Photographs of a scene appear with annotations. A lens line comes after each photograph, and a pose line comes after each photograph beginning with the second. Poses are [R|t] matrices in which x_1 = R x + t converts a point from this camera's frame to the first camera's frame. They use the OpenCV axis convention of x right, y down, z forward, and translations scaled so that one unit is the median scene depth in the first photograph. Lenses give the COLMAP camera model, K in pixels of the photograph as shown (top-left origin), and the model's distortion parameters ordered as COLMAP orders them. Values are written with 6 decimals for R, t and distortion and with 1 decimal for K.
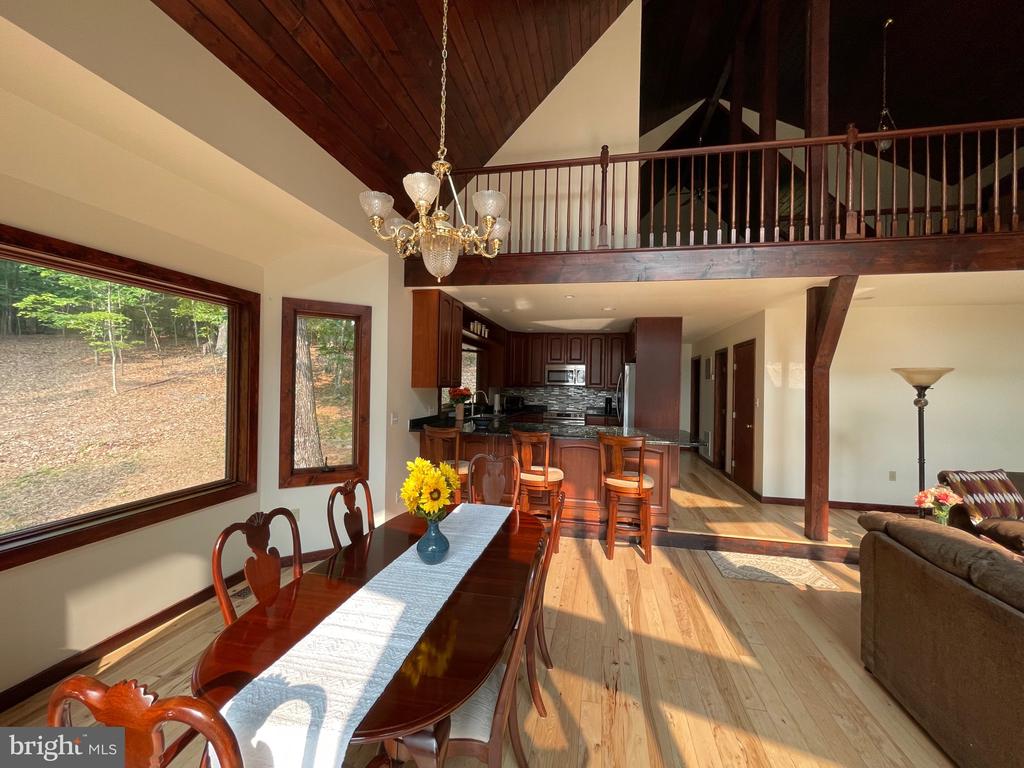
lens RADIAL K [[407.8, 0, 512.0], [0, 407.8, 384.0], [0, 0, 1]] dist [-0.000289, -0.000020]
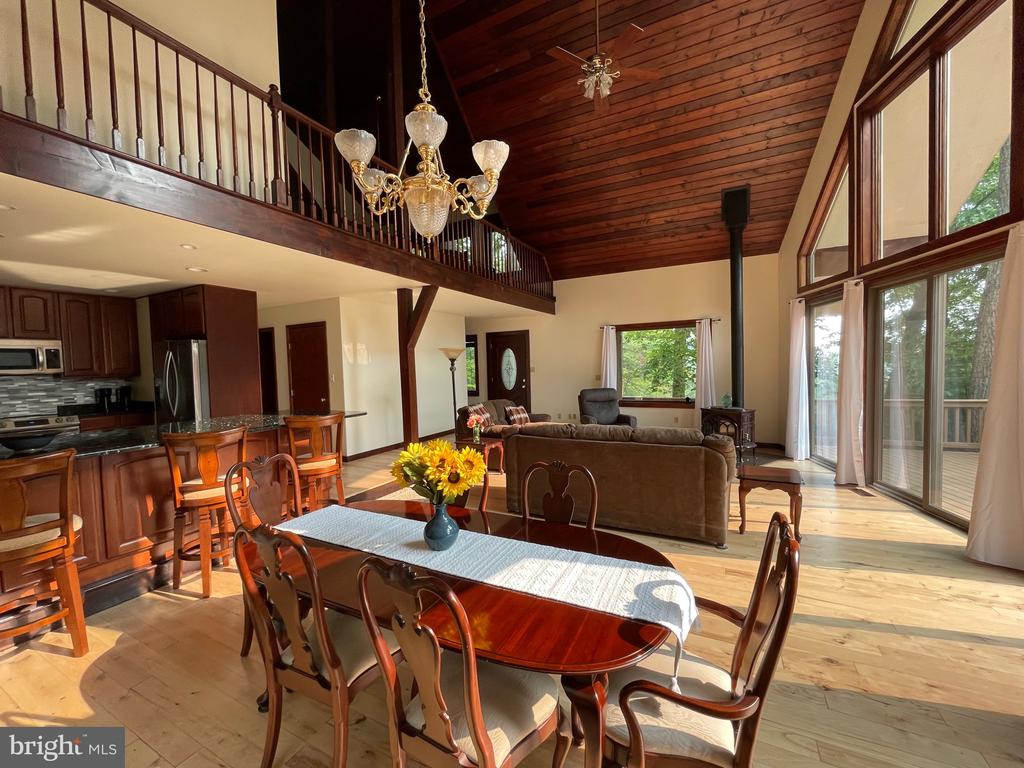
lens RADIAL K [[407.8, 0, 512.0], [0, 407.8, 384.0], [0, 0, 1]] dist [-0.000289, -0.000020]
pose [[0.255436, -0.074391, 0.963960, -0.505037], [0.034768, 0.997097, 0.067736, 0.002226], [-0.966201, 0.016213, 0.257281, 0.297417]]
